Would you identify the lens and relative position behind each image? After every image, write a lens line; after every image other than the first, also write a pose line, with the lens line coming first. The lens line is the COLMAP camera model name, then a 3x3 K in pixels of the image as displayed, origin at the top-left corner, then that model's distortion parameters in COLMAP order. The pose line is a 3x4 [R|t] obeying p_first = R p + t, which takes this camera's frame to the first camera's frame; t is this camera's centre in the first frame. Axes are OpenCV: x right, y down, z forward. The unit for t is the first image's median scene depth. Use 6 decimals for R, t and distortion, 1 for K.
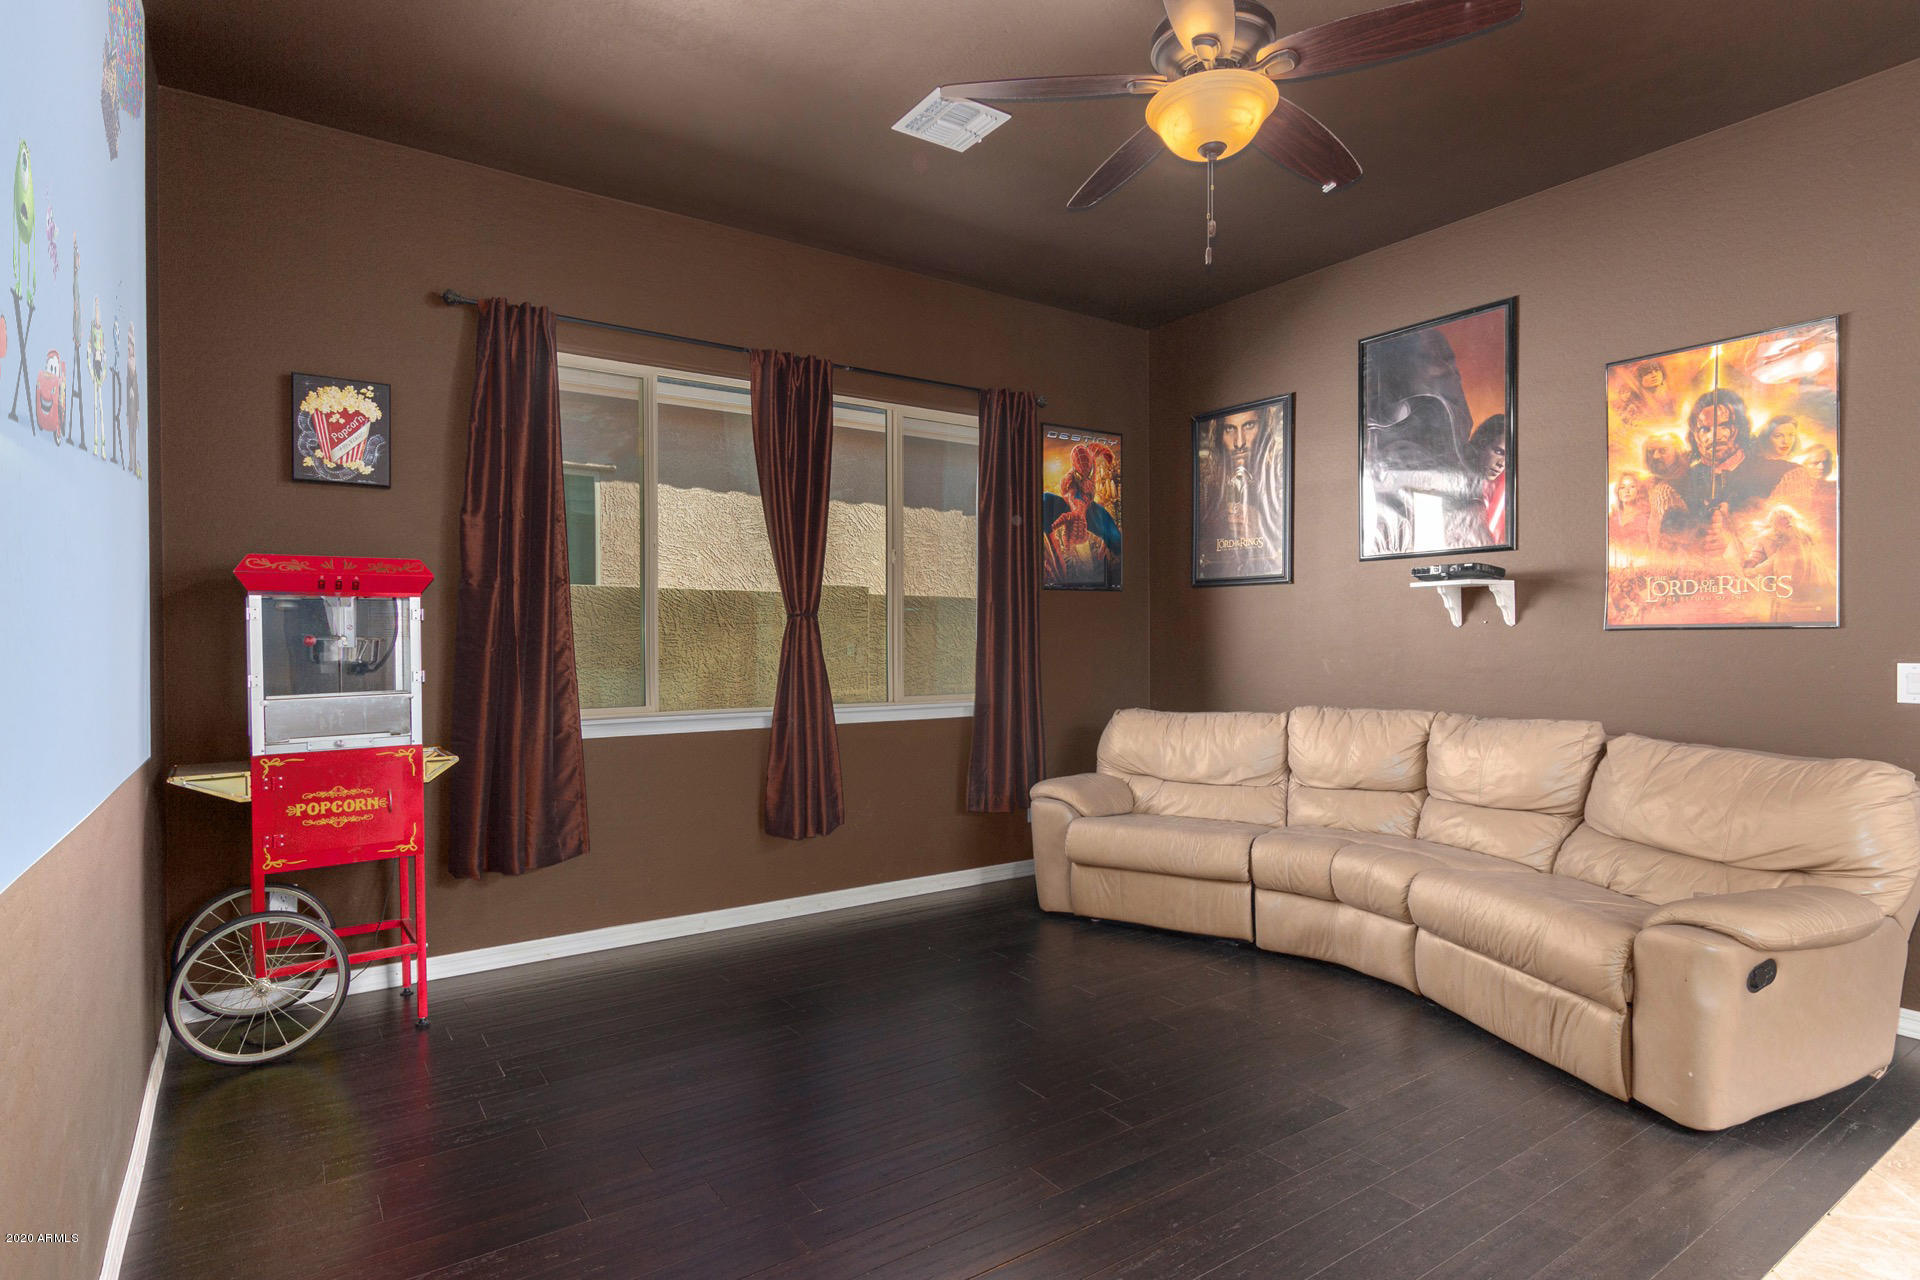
lens RADIAL K [[1033.7, 0, 958.7], [0, 1033.7, 652.0], [0, 0, 1]] dist [-0.010977, -0.000575]
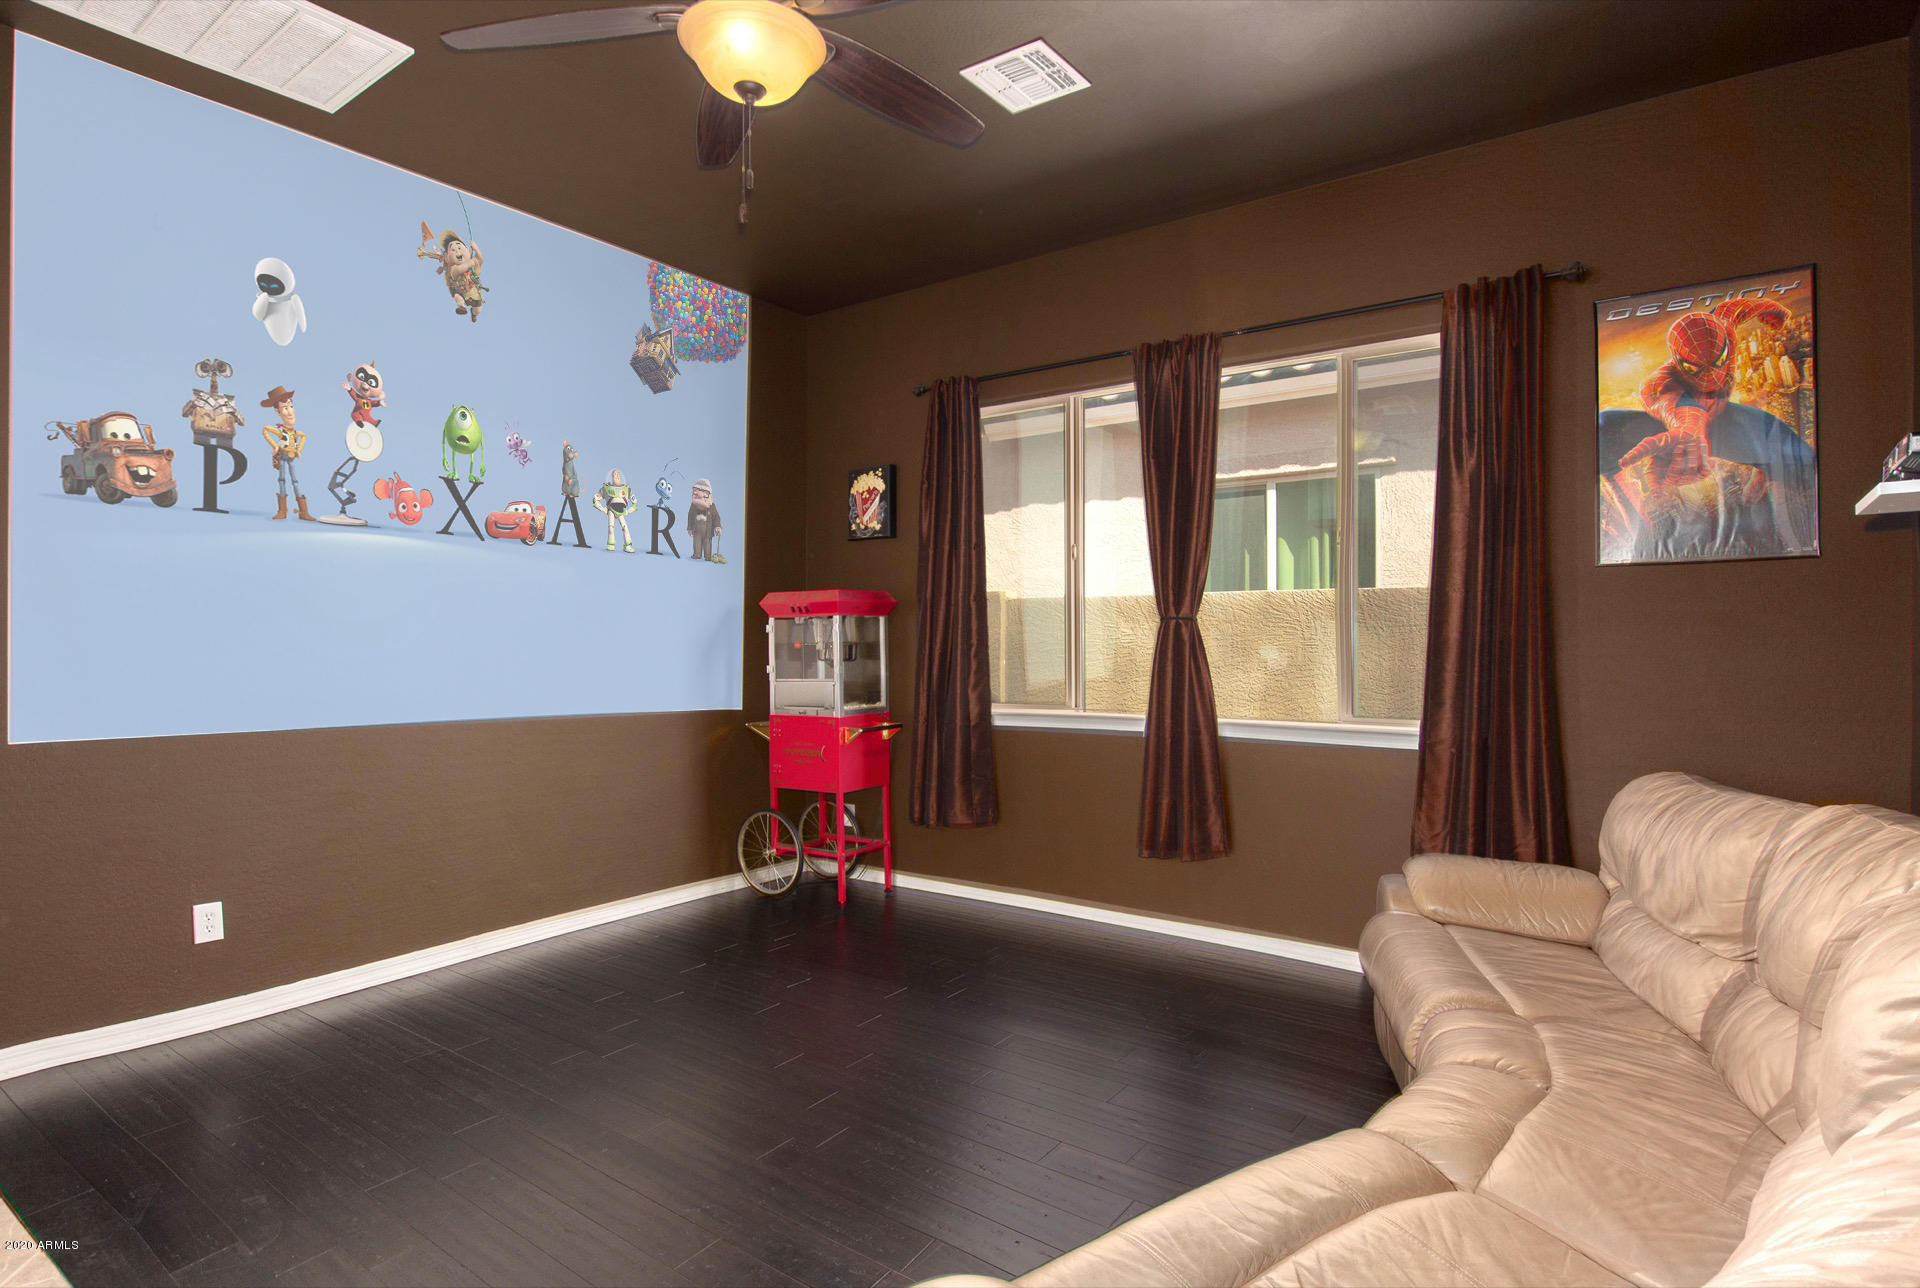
lens RADIAL K [[997.8, 0, 960.0], [0, 997.8, 644.0], [0, 0, 1]] dist [0.028957, -0.049117]
pose [[0.319507, 0.013166, -0.947492, 0.640100], [-0.004094, 0.999913, 0.012514, -0.023300], [0.947575, -0.000120, 0.319533, 0.524396]]
